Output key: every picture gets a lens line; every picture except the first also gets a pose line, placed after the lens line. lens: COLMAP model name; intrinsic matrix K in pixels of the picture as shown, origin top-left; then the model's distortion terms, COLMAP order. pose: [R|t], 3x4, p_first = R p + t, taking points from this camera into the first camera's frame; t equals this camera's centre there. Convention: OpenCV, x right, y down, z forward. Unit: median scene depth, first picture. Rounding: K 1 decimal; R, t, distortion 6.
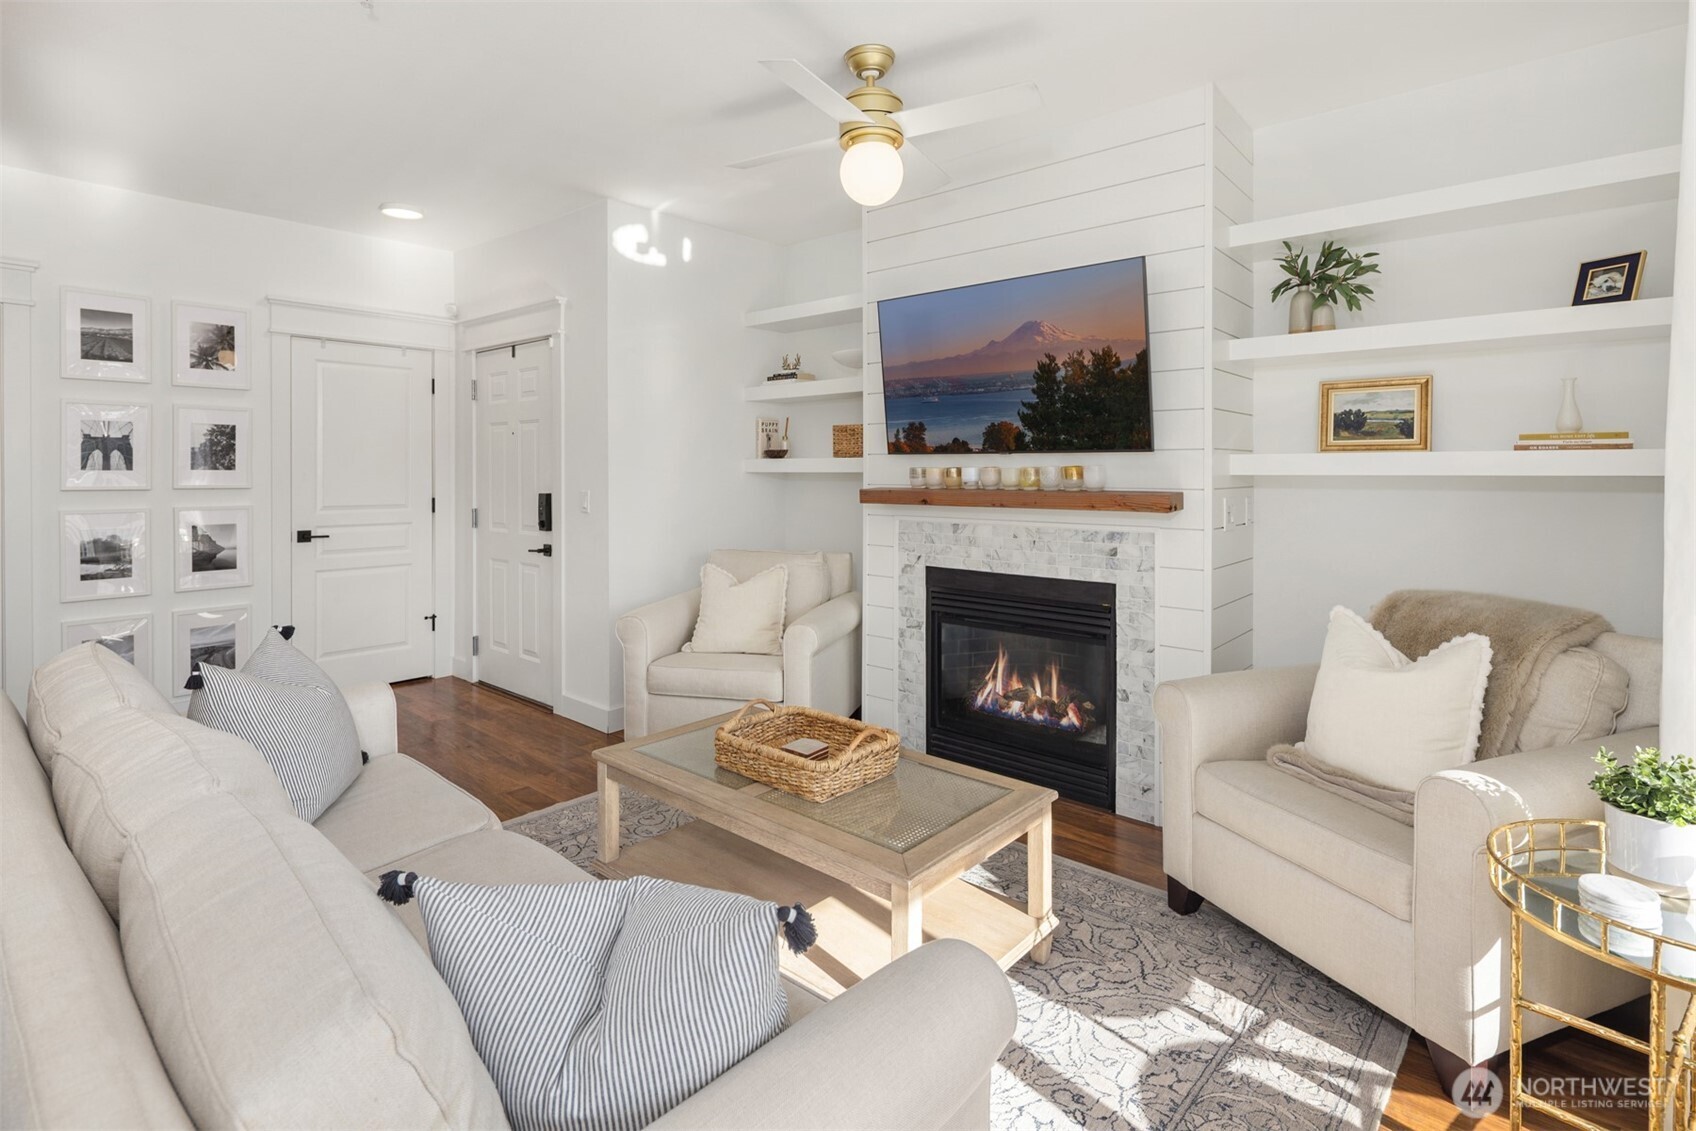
lens RADIAL K [[830.9, 0, 831.9], [0, 830.9, 456.1], [0, 0, 1]] dist [0.004086, -0.005489]
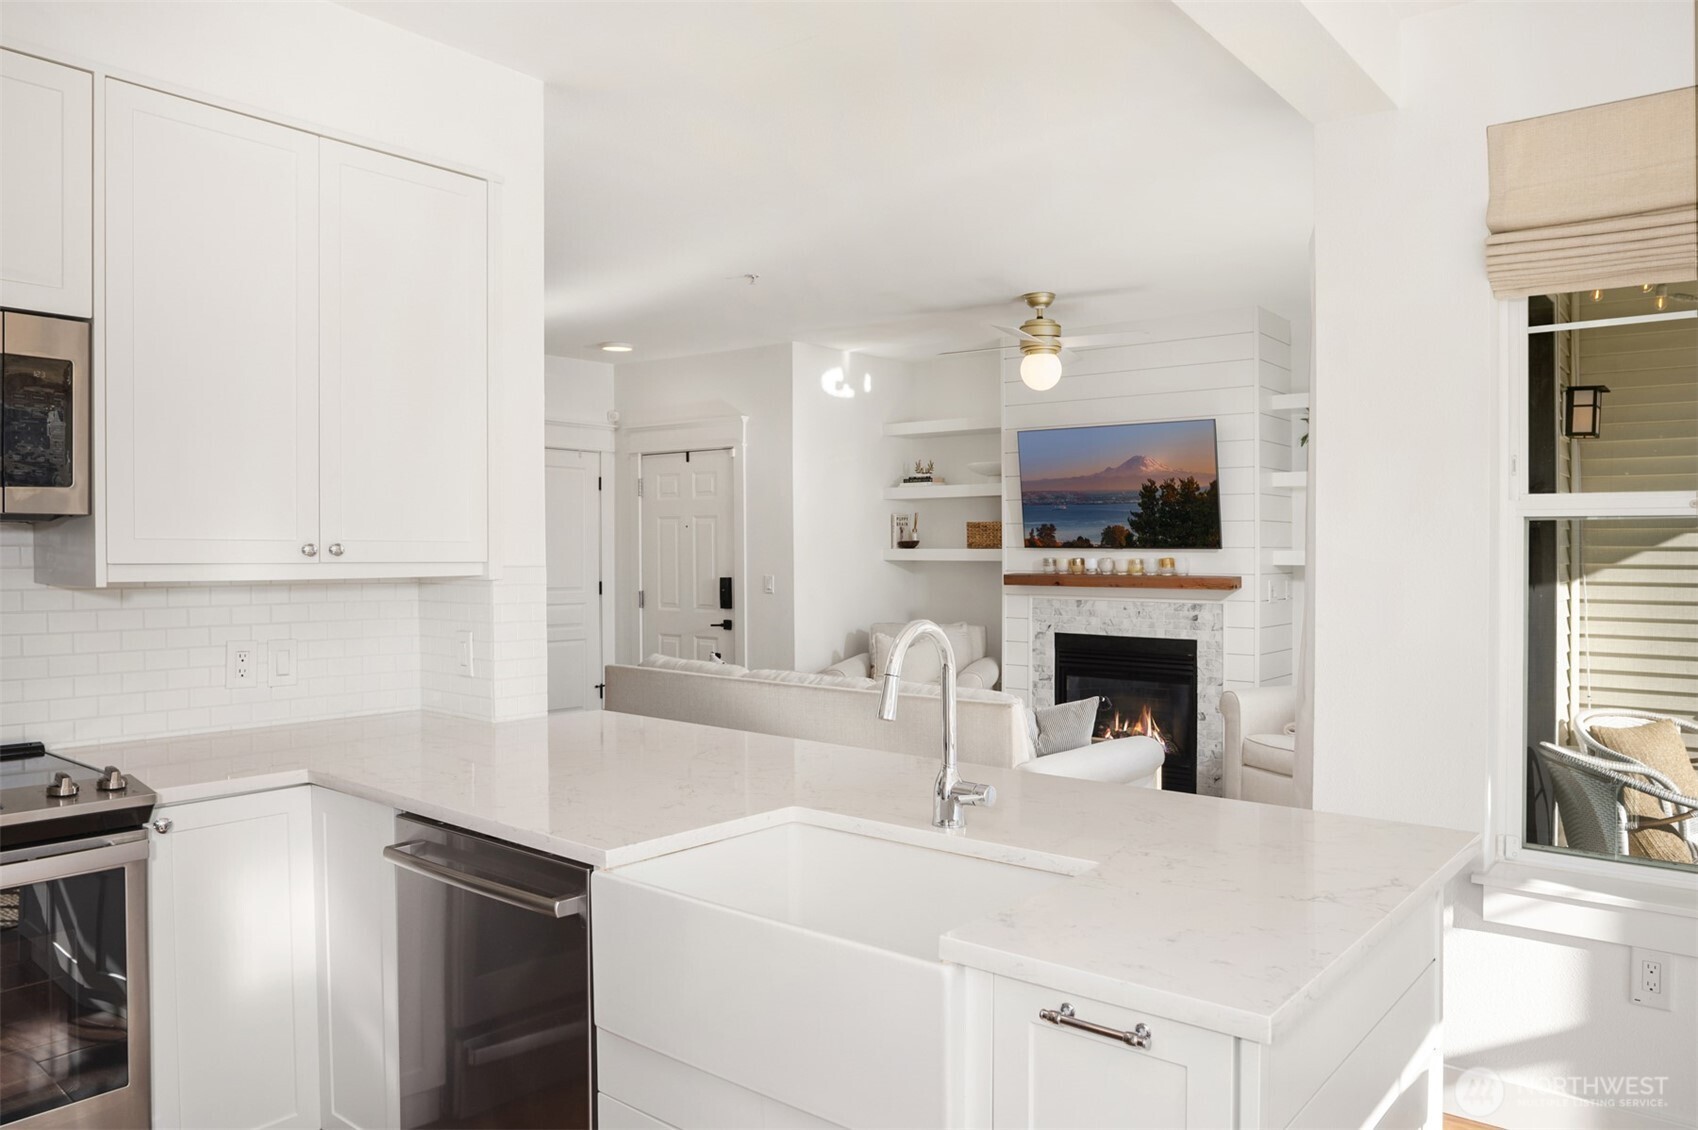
lens RADIAL K [[1194.4, 0, 798.9], [0, 1194.4, 506.4], [0, 0, 1]] dist [-0.054032, 0.016076]
pose [[0.999985, 0.002857, 0.004698, -0.316787], [-0.002762, 0.999793, -0.020149, -0.030272], [-0.004755, 0.020135, 0.999786, -0.933632]]
